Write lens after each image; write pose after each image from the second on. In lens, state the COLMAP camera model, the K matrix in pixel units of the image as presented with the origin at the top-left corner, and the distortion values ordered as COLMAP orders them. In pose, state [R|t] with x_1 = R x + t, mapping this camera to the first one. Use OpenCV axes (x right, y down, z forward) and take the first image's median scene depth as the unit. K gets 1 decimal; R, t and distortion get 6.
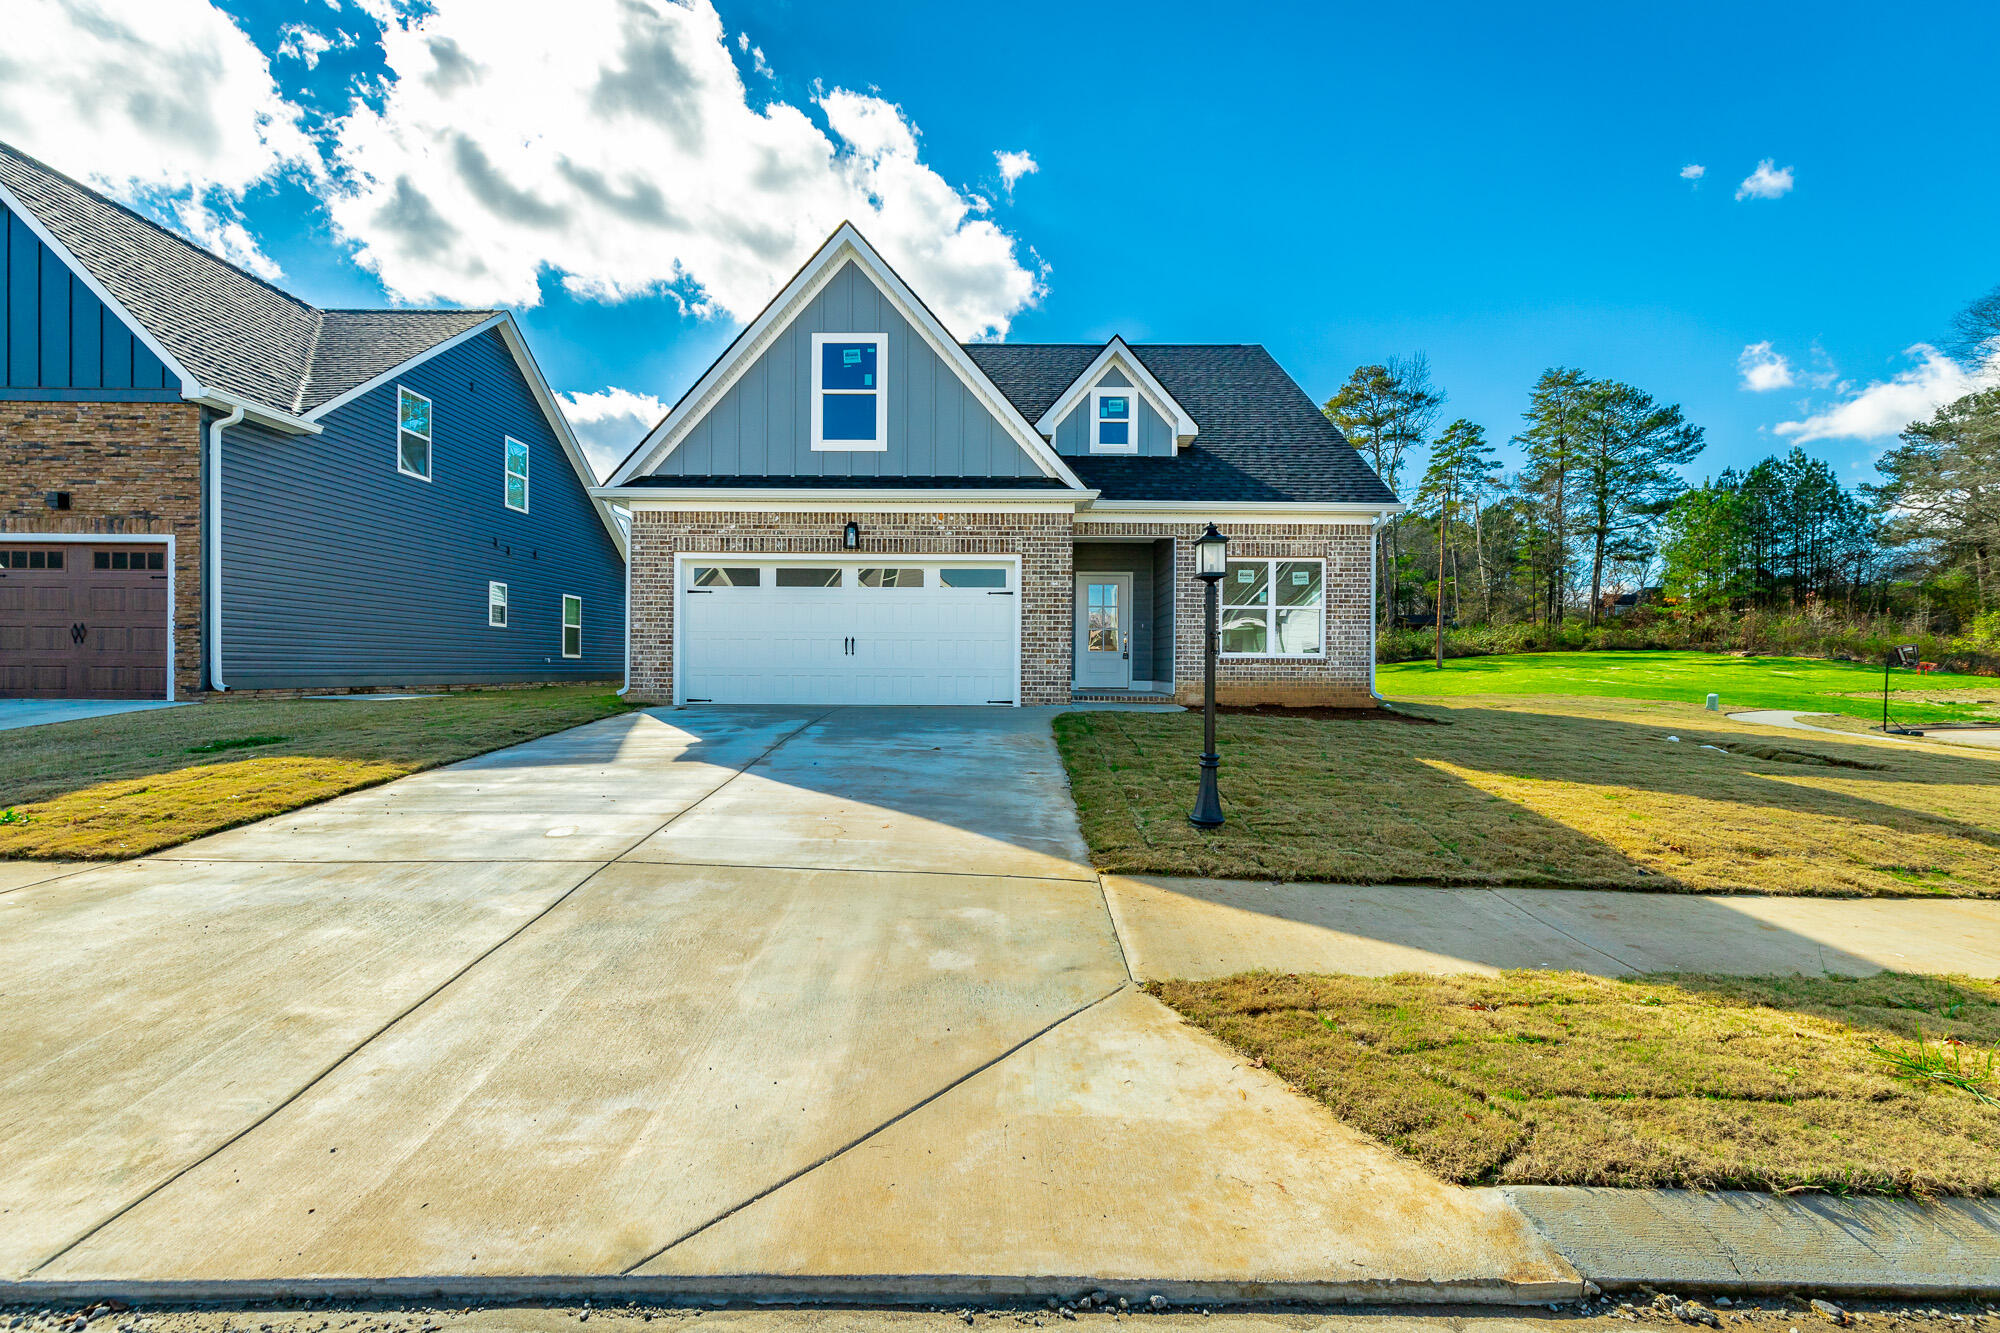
lens RADIAL K [[923.0, 0, 1009.8], [0, 923.0, 667.7], [0, 0, 1]] dist [0.000446, 0.000327]
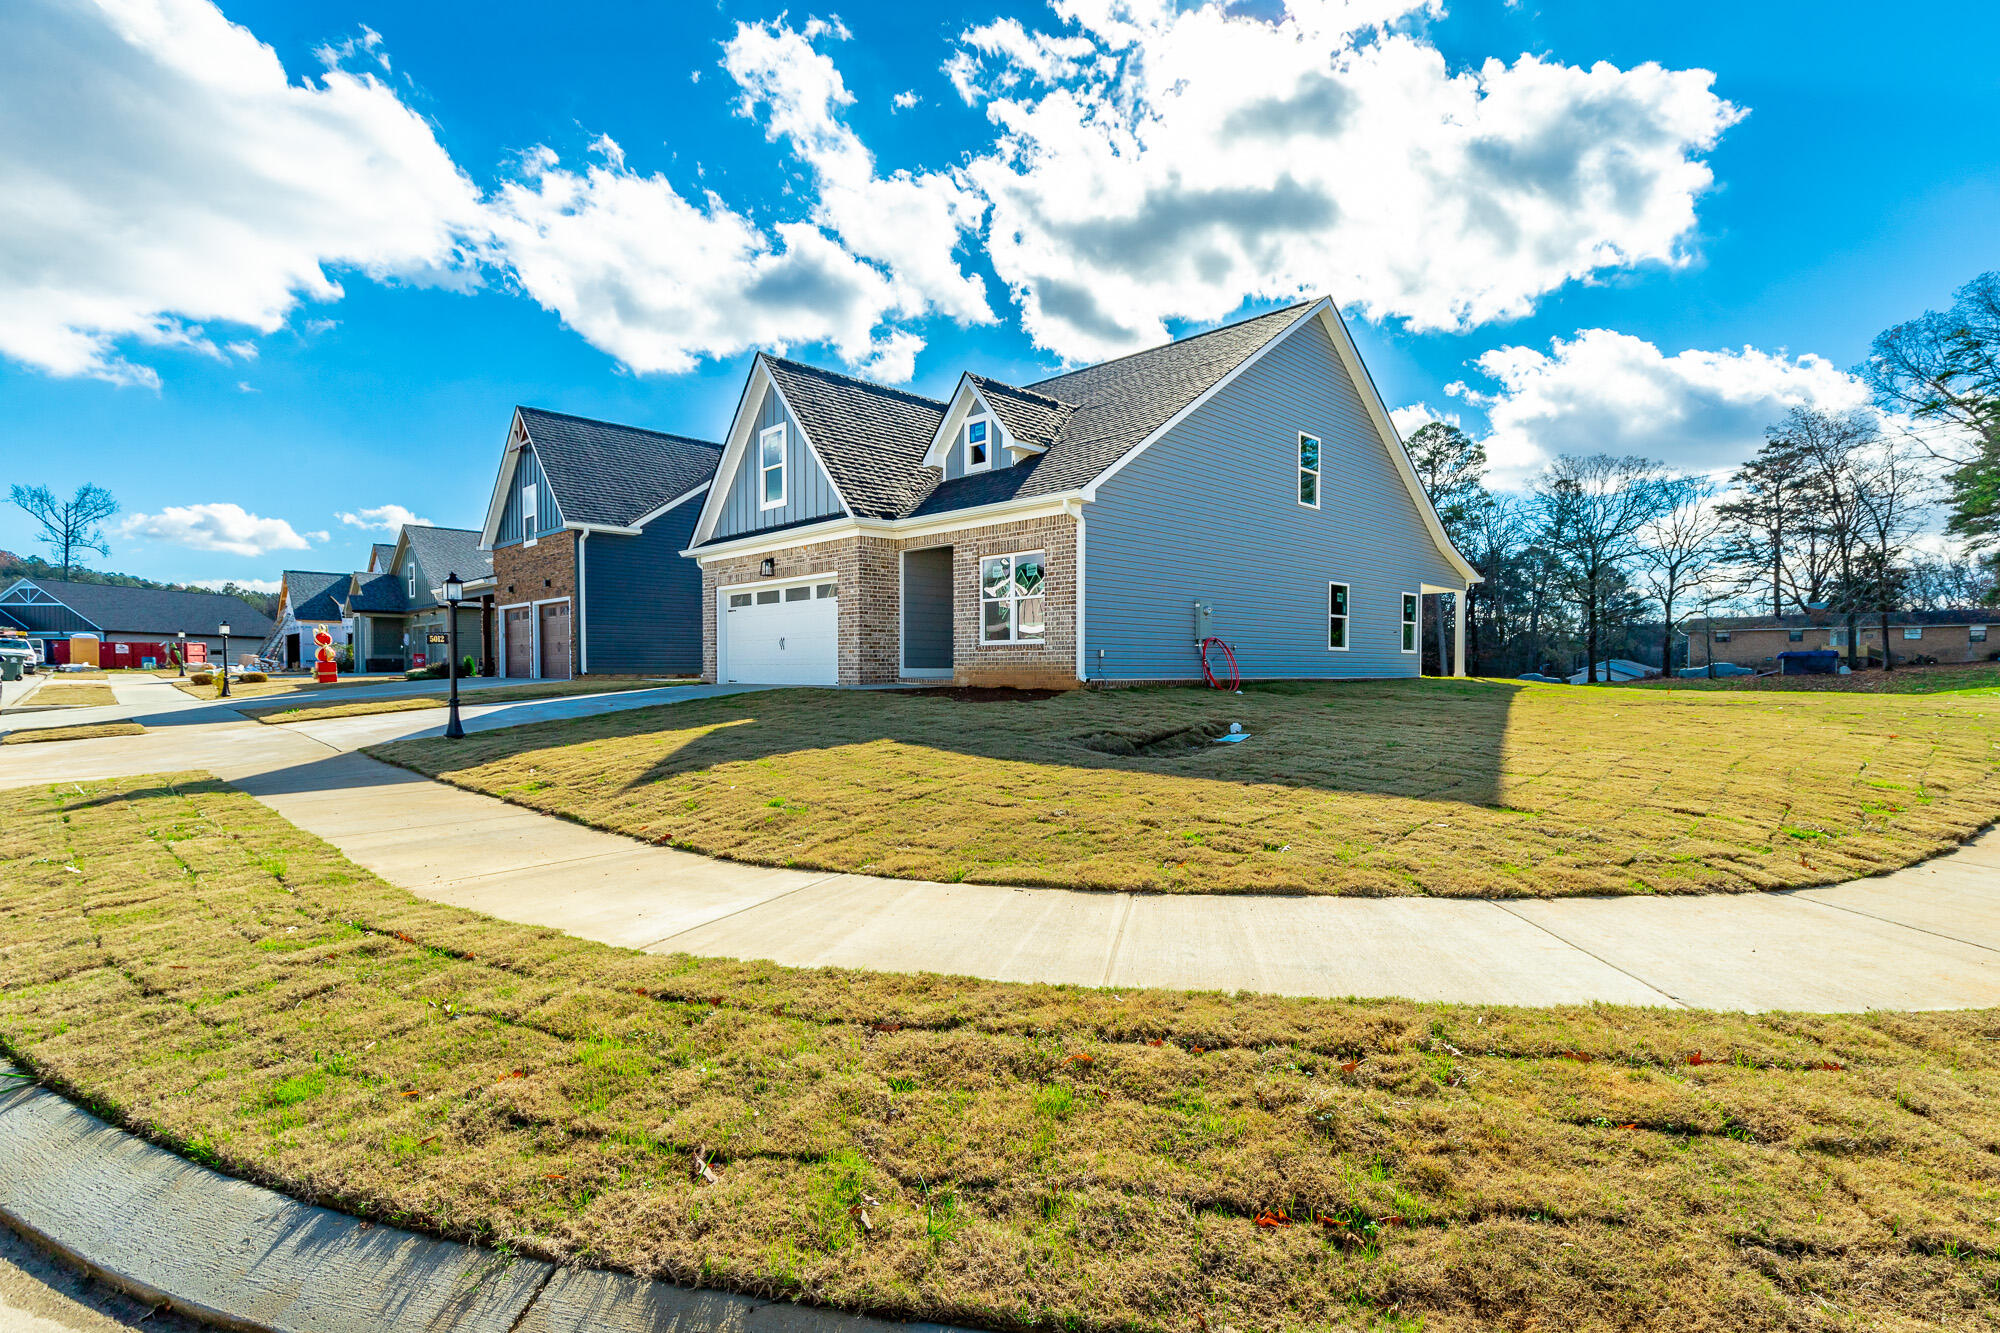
lens RADIAL K [[941.8, 0, 1040.2], [0, 941.8, 690.9], [0, 0, 1]] dist [0.002136, -0.000186]
pose [[0.711389, 0.010331, -0.702723, 1.150163], [0.004602, 0.999802, 0.019357, 0.023941], [0.702784, -0.017004, 0.711200, 0.236716]]
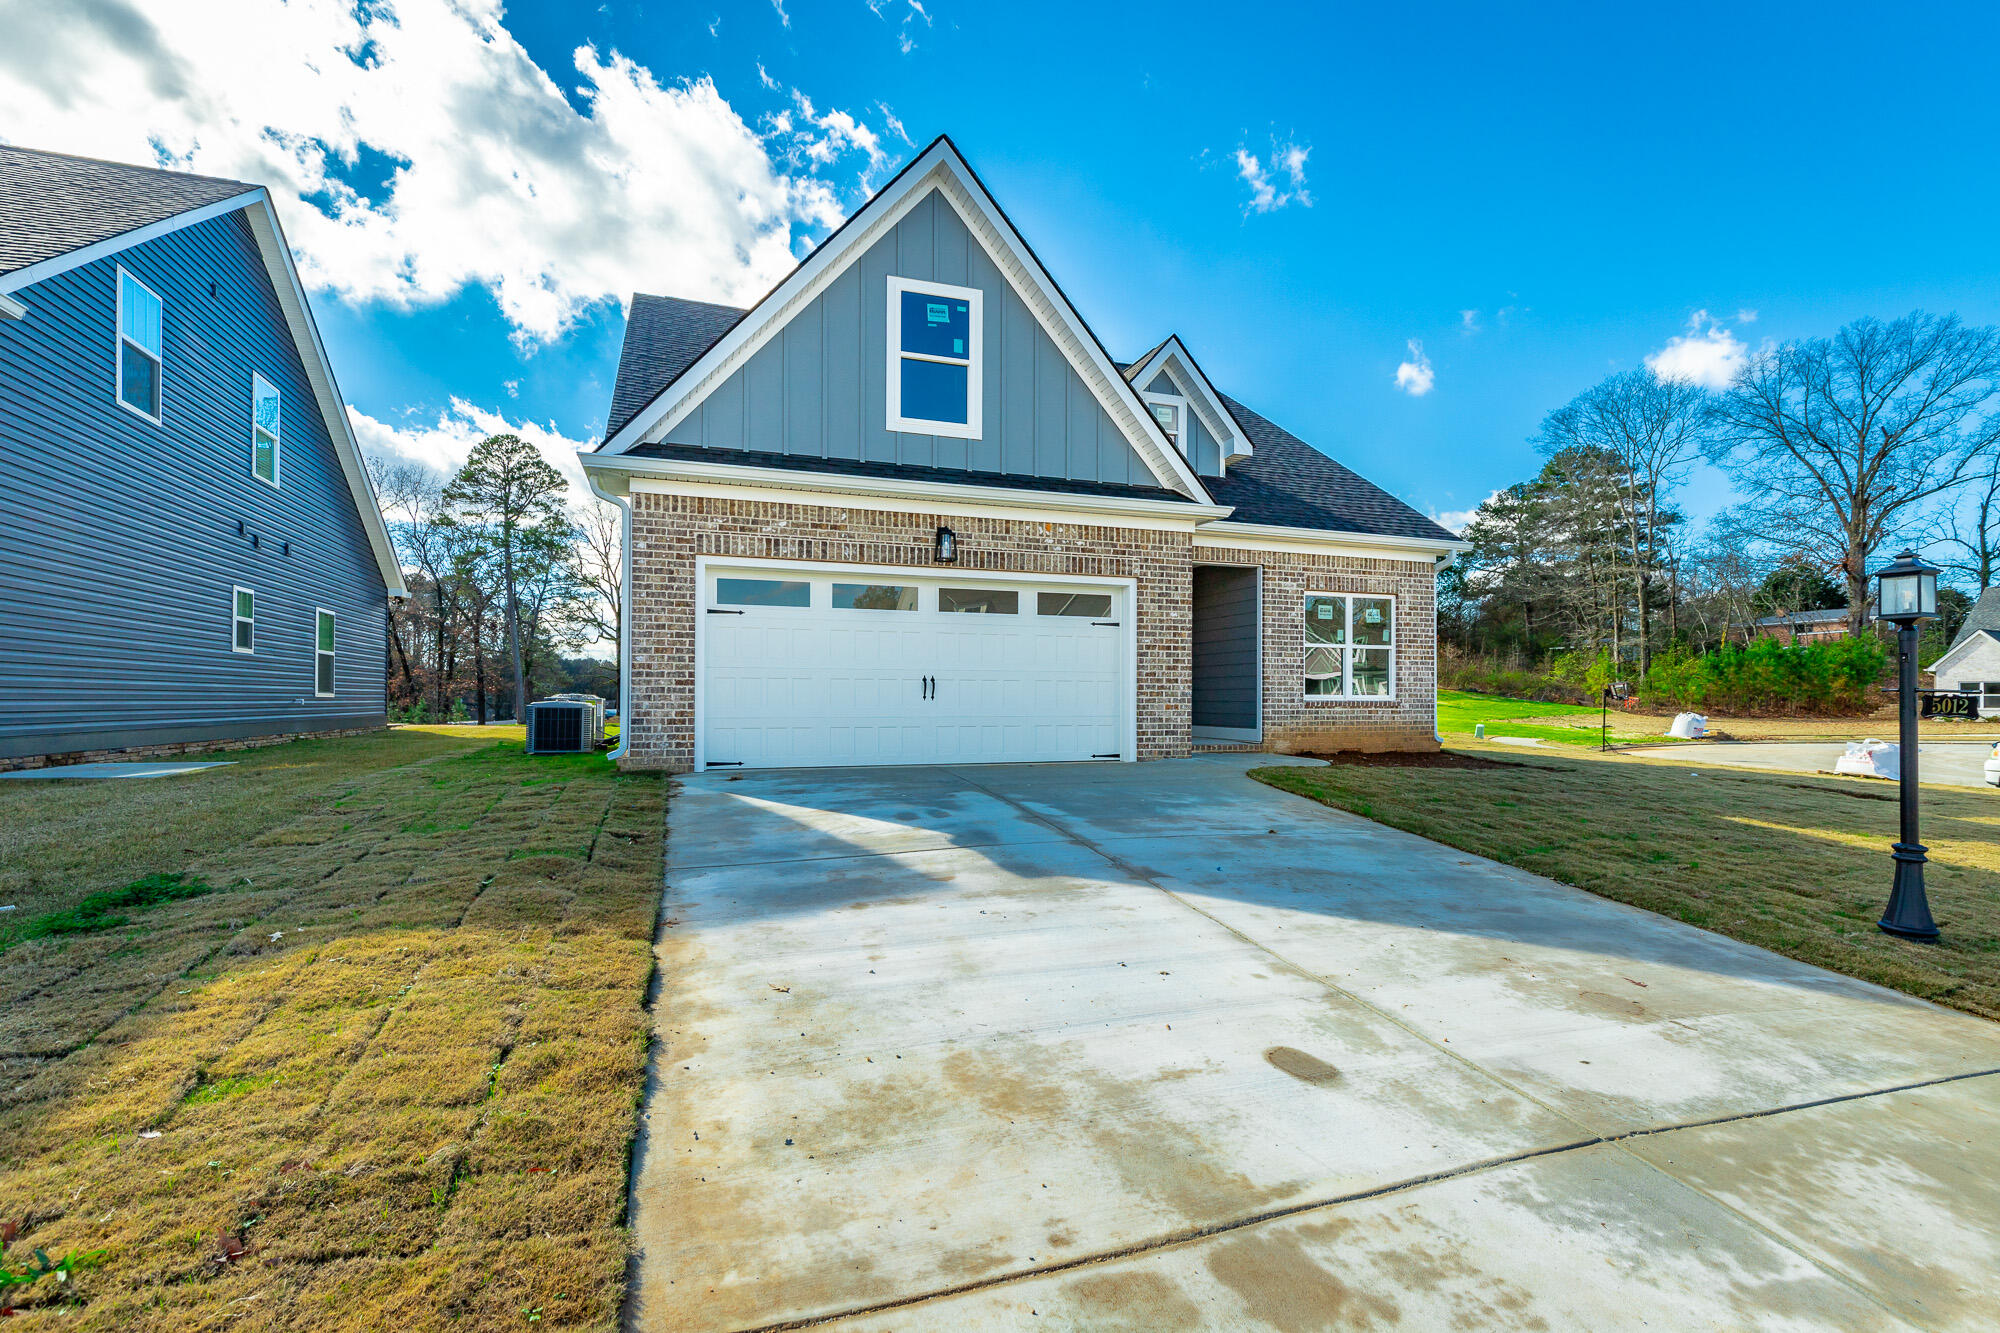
lens RADIAL K [[925.5, 0, 1006.8], [0, 925.5, 687.5], [0, 0, 1]] dist [0.003108, 0.000563]
pose [[0.939937, 0.001167, 0.341346, -0.376971], [0.002456, 0.999945, -0.010182, -0.016057], [-0.341340, 0.010409, 0.939882, 0.253047]]
